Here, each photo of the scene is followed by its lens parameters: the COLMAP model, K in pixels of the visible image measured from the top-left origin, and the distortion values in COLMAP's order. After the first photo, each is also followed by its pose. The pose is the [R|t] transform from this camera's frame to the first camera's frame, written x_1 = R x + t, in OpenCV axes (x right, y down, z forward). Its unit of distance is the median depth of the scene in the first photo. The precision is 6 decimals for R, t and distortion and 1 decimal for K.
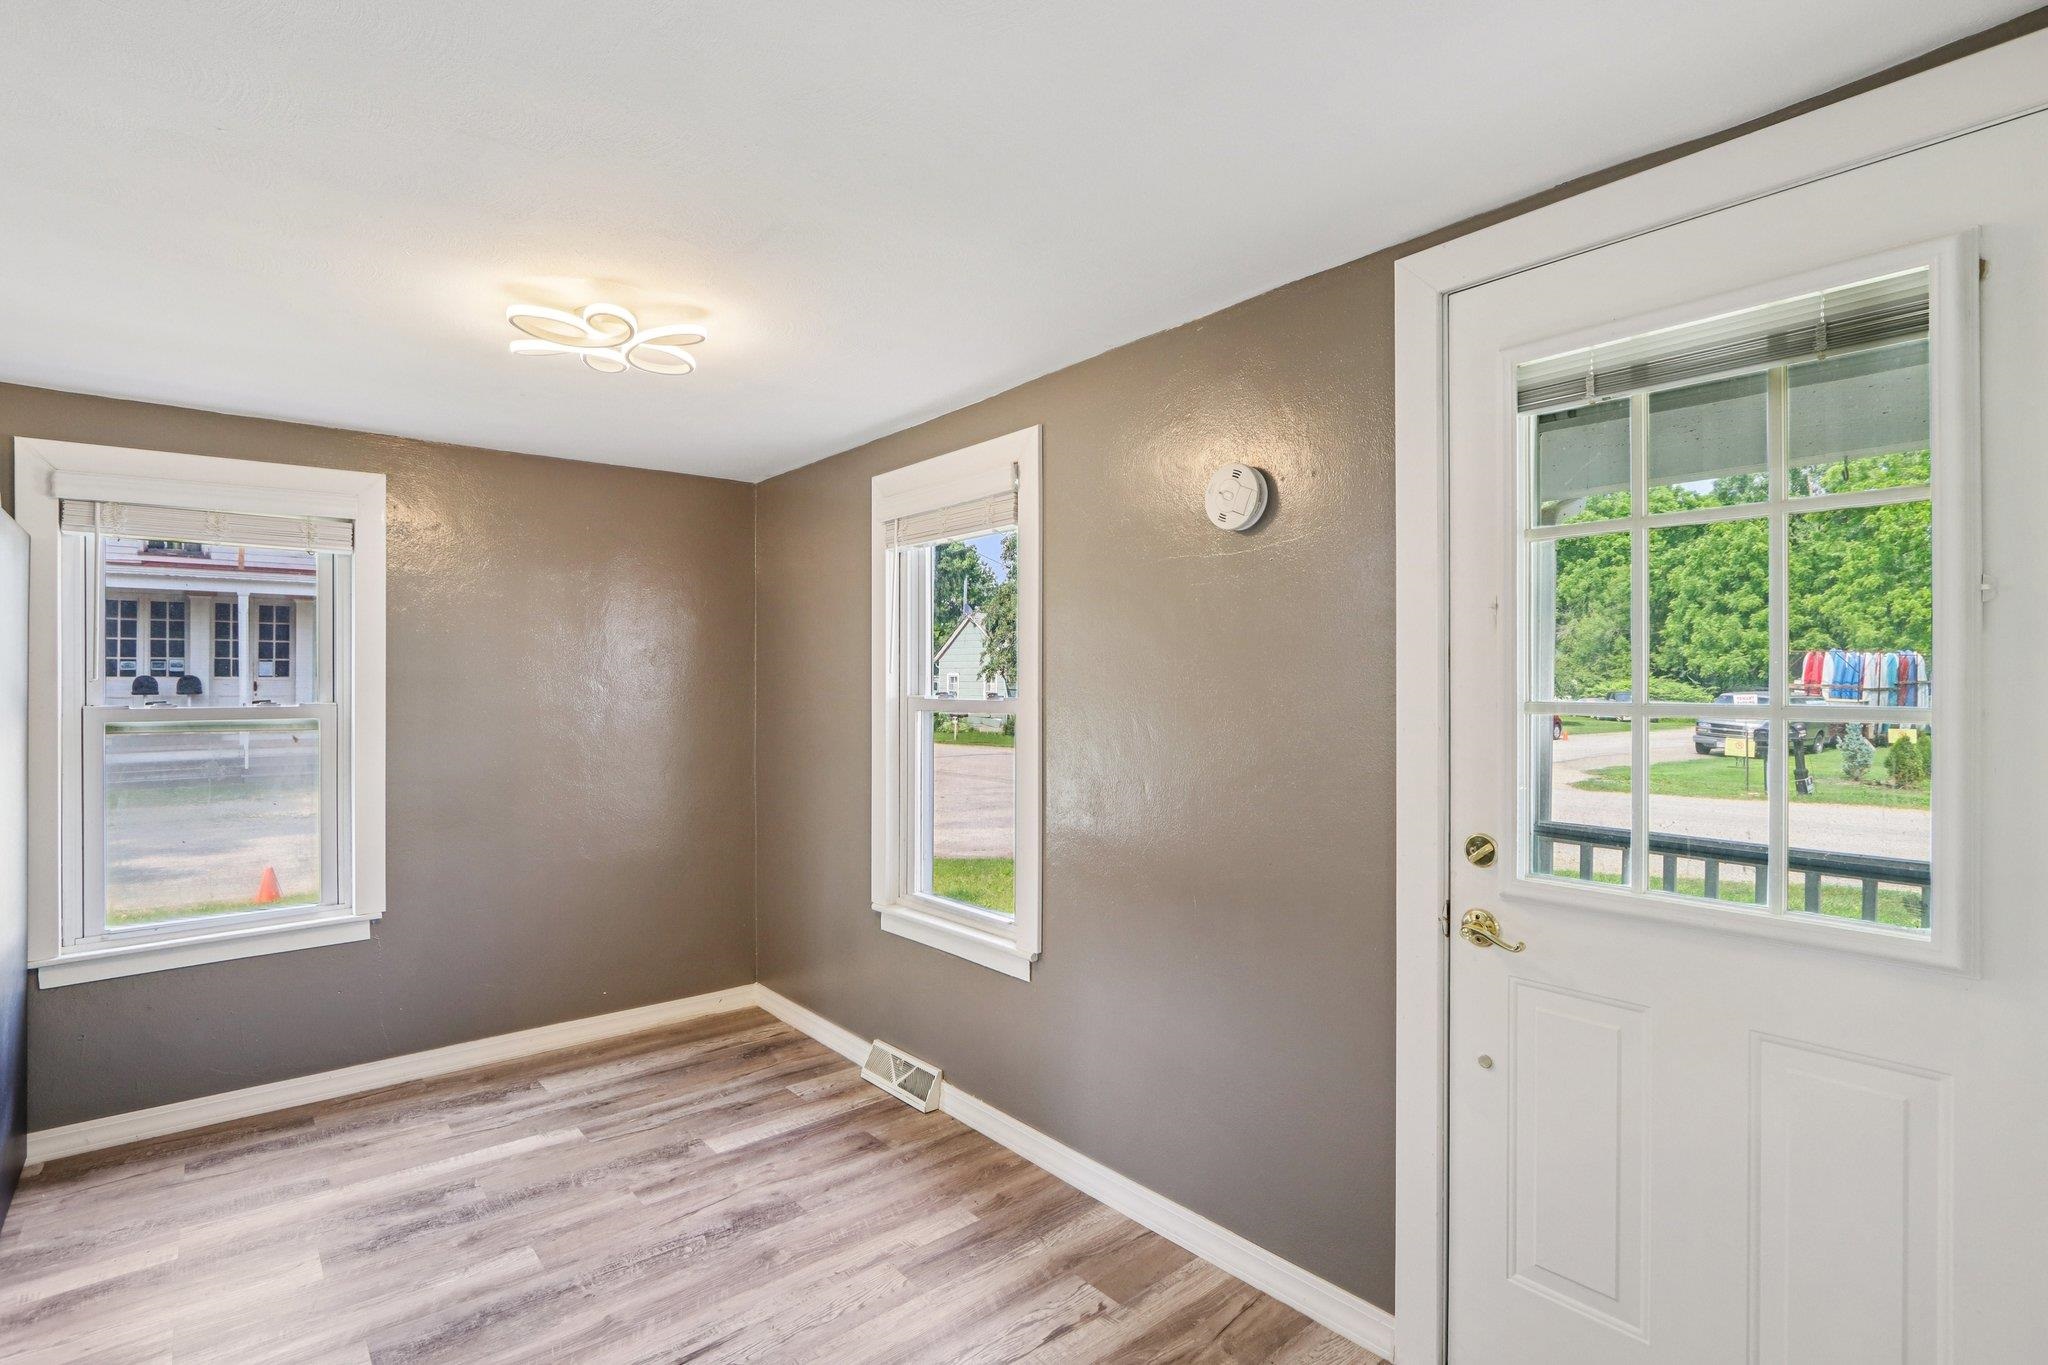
lens RADIAL K [[973.9, 0, 1021.4], [0, 973.9, 674.8], [0, 0, 1]] dist [-0.009950, 0.000554]
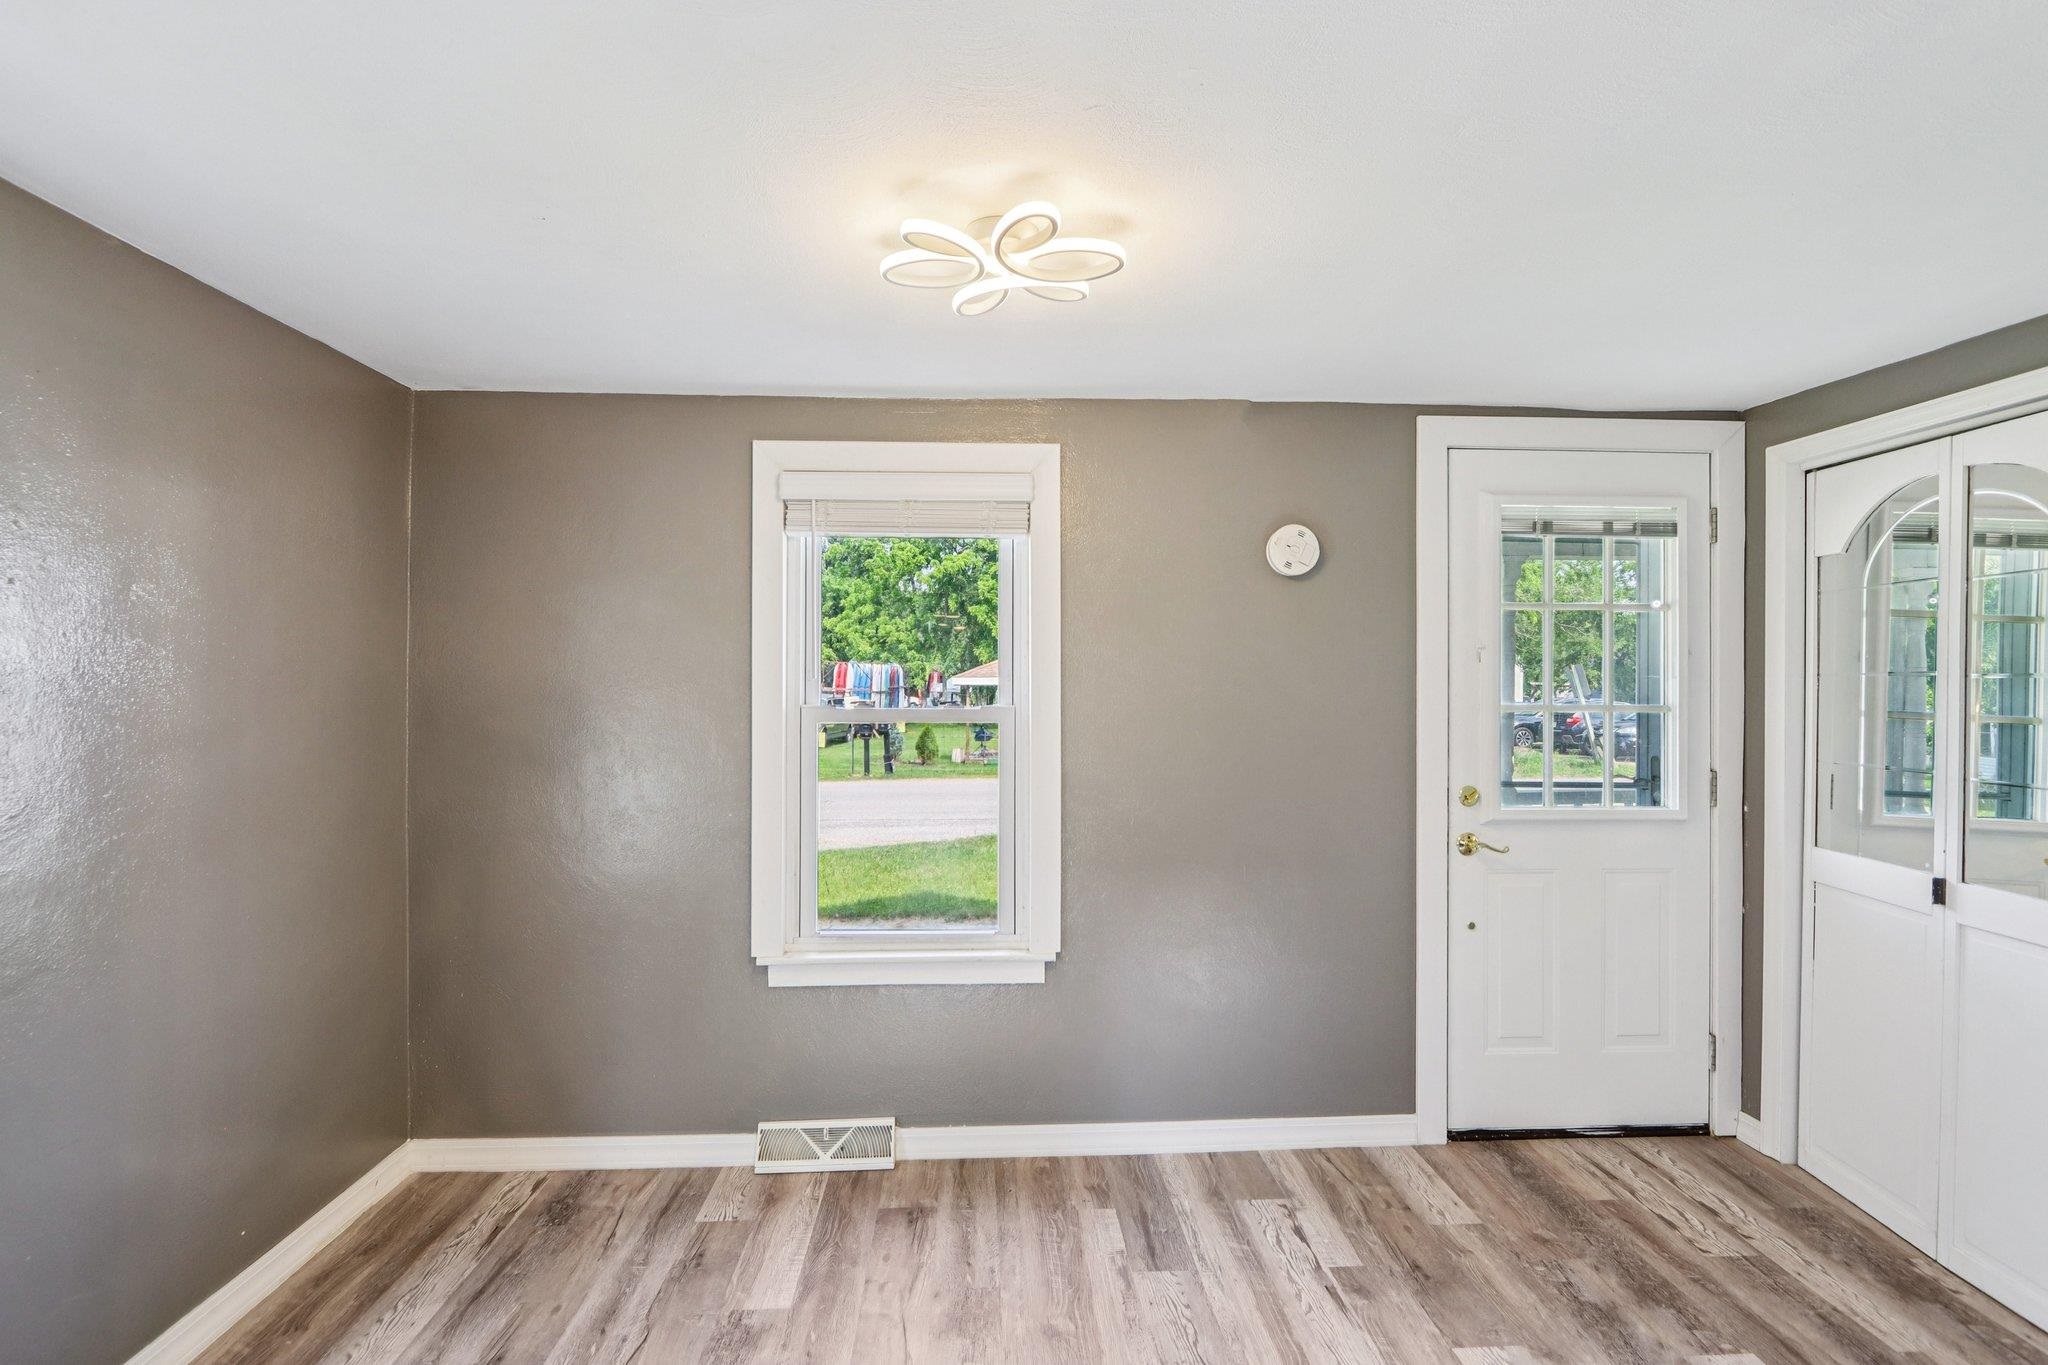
lens RADIAL K [[982.0, 0, 1022.9], [0, 982.0, 667.3], [0, 0, 1]] dist [-0.008335, 0.000548]
pose [[0.601318, 0.019786, 0.798765, -0.752418], [-0.011752, 0.999804, -0.015919, -0.000034], [-0.798924, 0.000185, 0.601432, 0.355558]]
